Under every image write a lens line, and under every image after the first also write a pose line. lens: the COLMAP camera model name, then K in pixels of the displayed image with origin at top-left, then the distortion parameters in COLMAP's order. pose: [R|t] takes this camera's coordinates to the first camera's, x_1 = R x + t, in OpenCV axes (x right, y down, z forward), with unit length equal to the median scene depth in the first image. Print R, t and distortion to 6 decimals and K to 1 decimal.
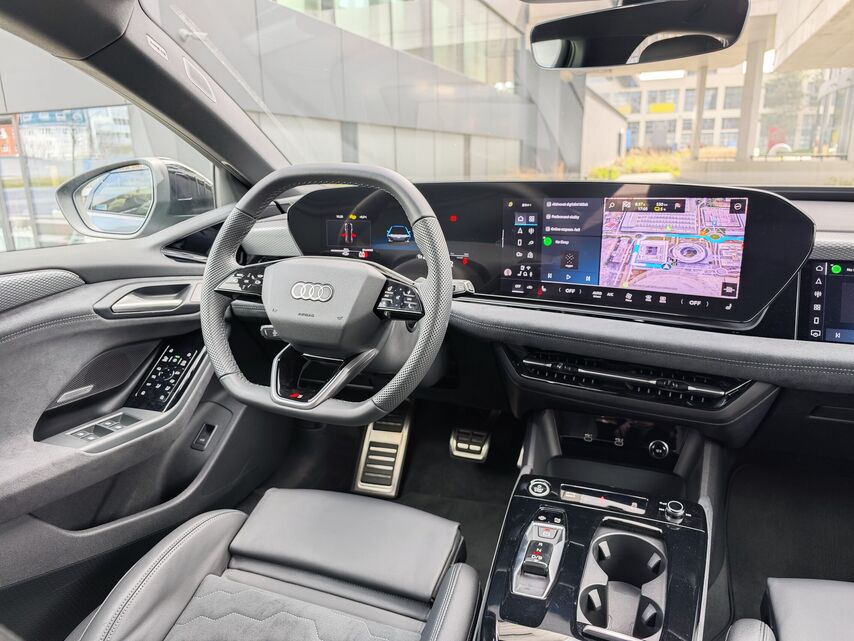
lens RADIAL K [[589.9, 0, 427.0], [0, 589.9, 320.5], [0, 0, 1]] dist [0.000992, 0.001145]
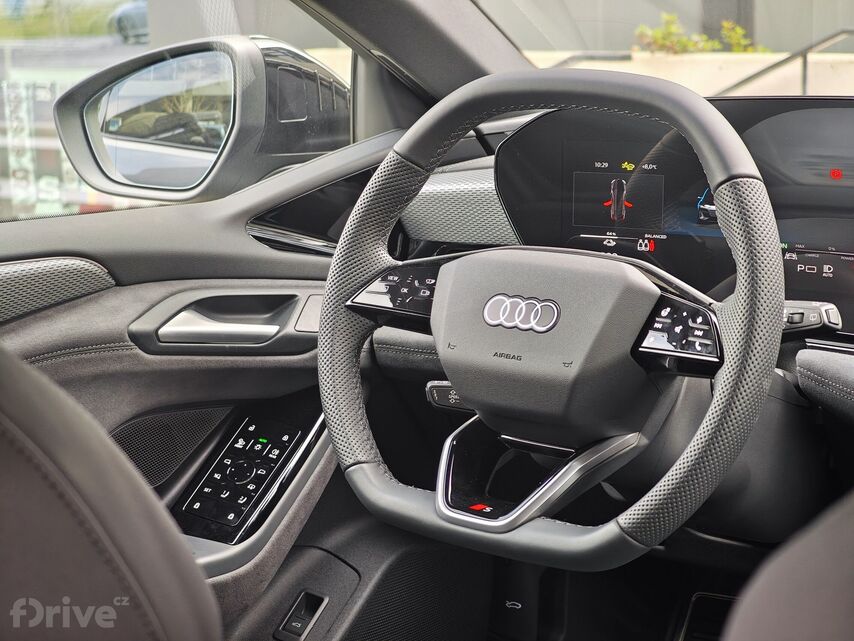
lens RADIAL K [[1844.0, 0, 427.0], [0, 1844.0, 320.5], [0, 0, 1]] dist [0.099476, -0.318916]
pose [[0.957805, 0.040073, -0.284611, 0.176363], [-0.060009, 0.996291, -0.061672, 0.058648], [0.281084, 0.076149, 0.956657, -0.546112]]
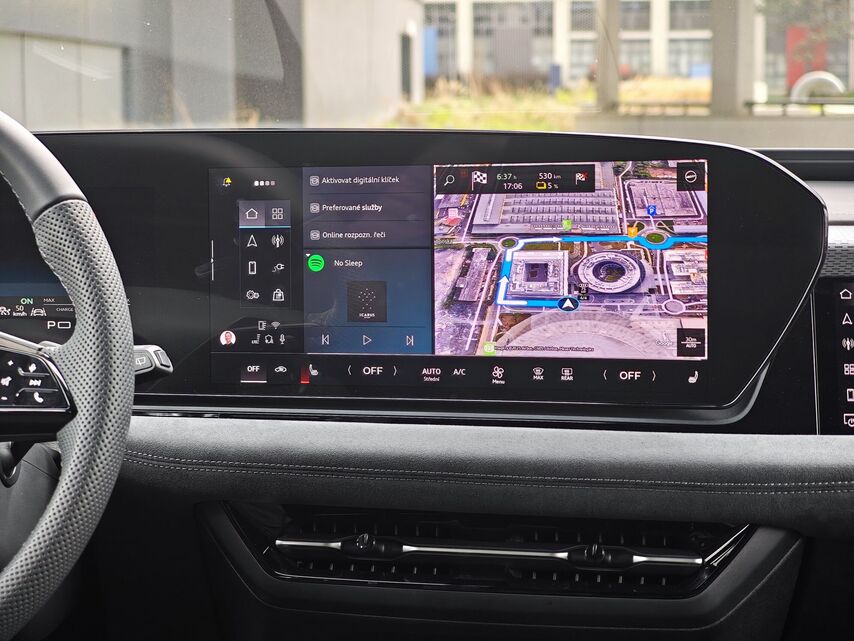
lens RADIAL K [[1844.0, 0, 427.0], [0, 1844.0, 320.5], [0, 0, 1]] dist [0.099476, -0.318916]
pose [[0.950798, -0.024642, 0.308831, -0.152710], [0.070636, 0.987820, -0.138647, 0.112125], [-0.301653, 0.153640, 0.940957, -0.341387]]
